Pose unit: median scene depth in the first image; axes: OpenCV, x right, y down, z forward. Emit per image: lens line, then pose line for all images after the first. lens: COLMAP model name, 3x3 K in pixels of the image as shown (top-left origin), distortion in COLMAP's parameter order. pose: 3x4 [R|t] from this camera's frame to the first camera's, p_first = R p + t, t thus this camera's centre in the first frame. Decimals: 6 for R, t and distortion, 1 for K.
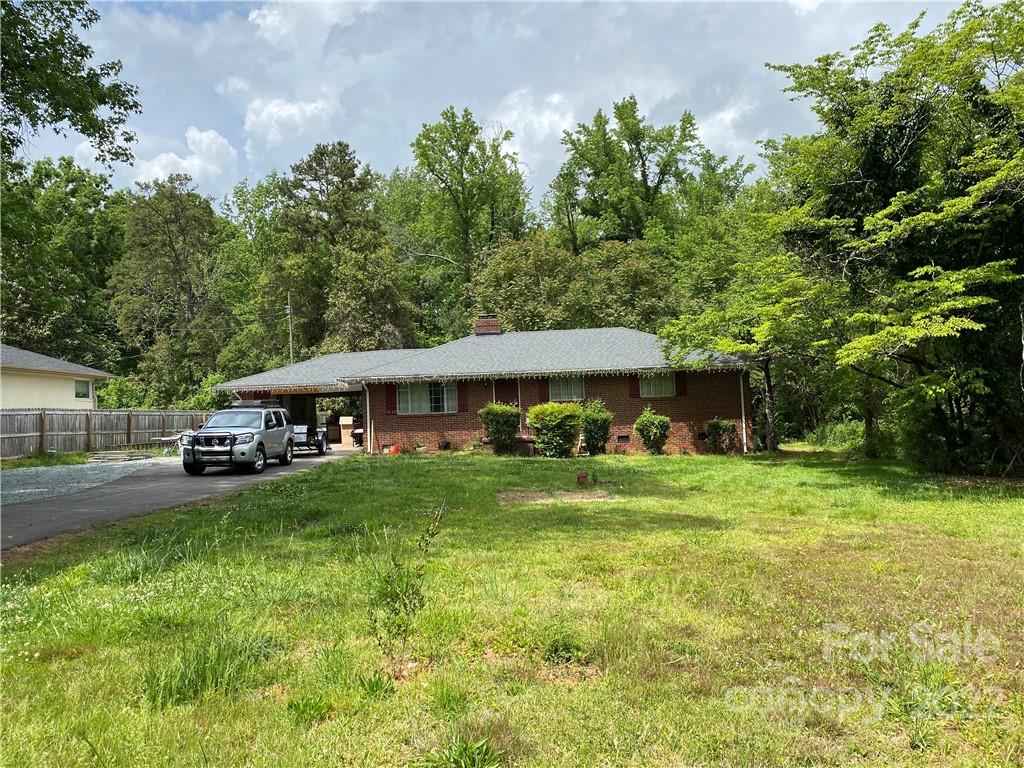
lens RADIAL K [[770.8, 0, 511.8], [0, 770.8, 401.8], [0, 0, 1]] dist [0.004515, 0.000178]
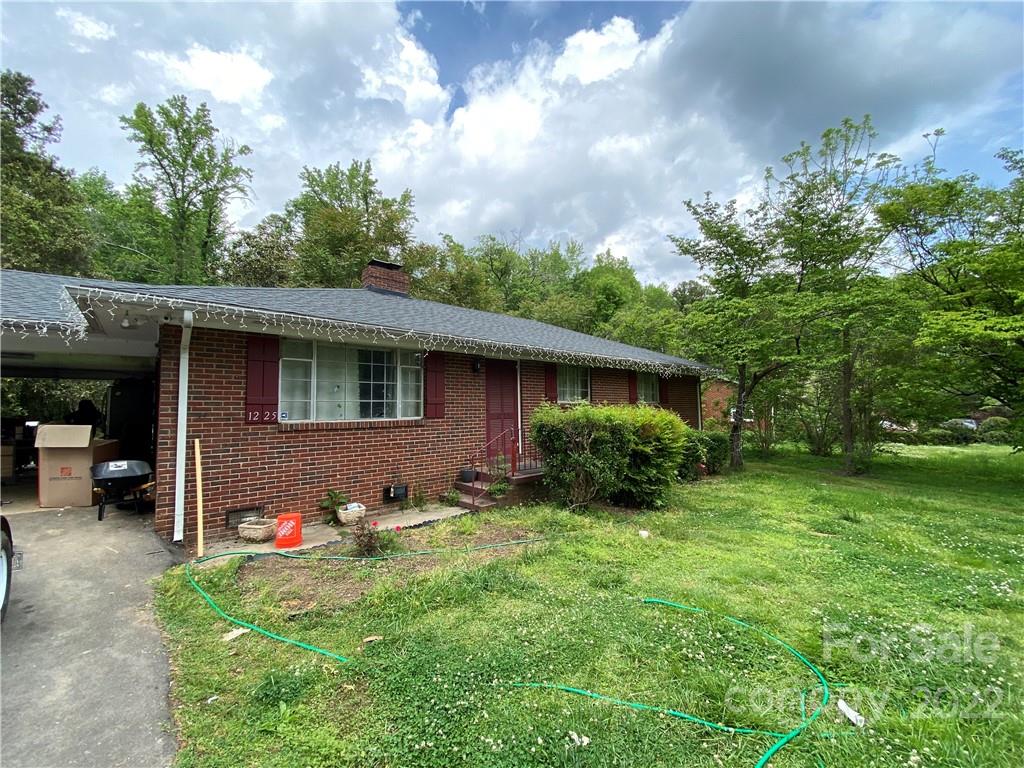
lens RADIAL K [[406.4, 0, 530.2], [0, 406.4, 393.1], [0, 0, 1]] dist [-0.041584, -0.000334]
pose [[0.699940, 0.056630, 0.711953, -0.202575], [-0.024800, 0.998178, -0.055015, 0.009850], [-0.713771, 0.020850, 0.700069, 0.776798]]
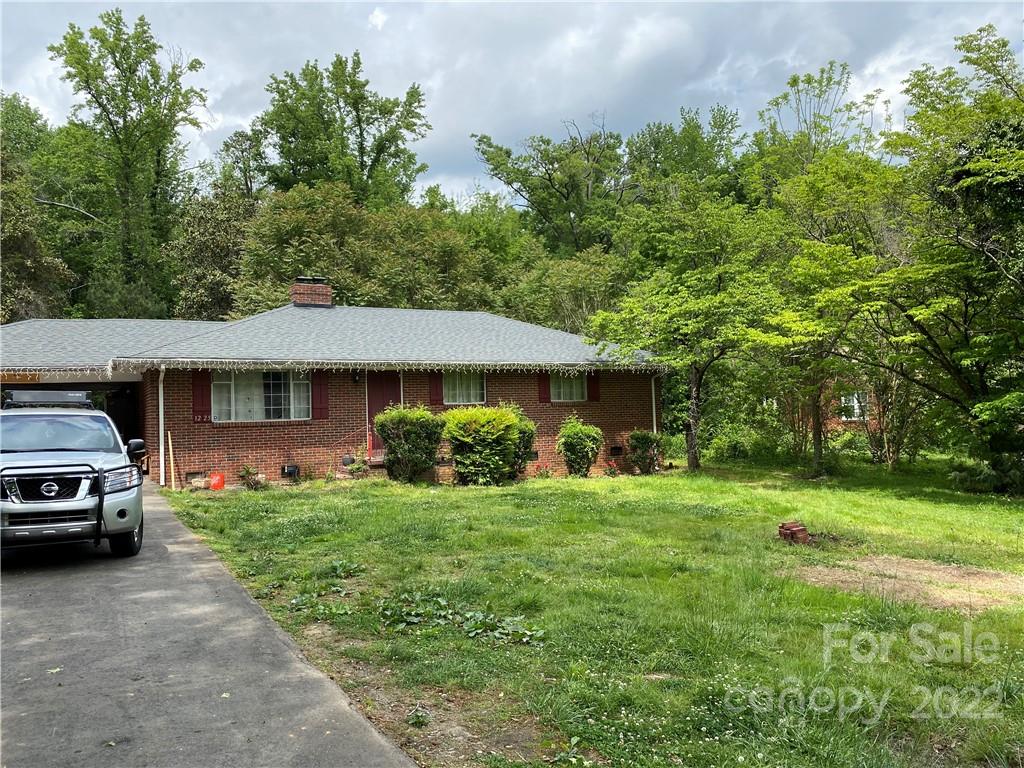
lens RADIAL K [[779.7, 0, 542.5], [0, 779.7, 401.4], [0, 0, 1]] dist [-0.080025, 0.048485]
pose [[0.841854, 0.019561, 0.539351, -0.258193], [-0.014548, 0.999802, -0.013554, 0.004390], [-0.539510, 0.003564, 0.841972, 0.344457]]
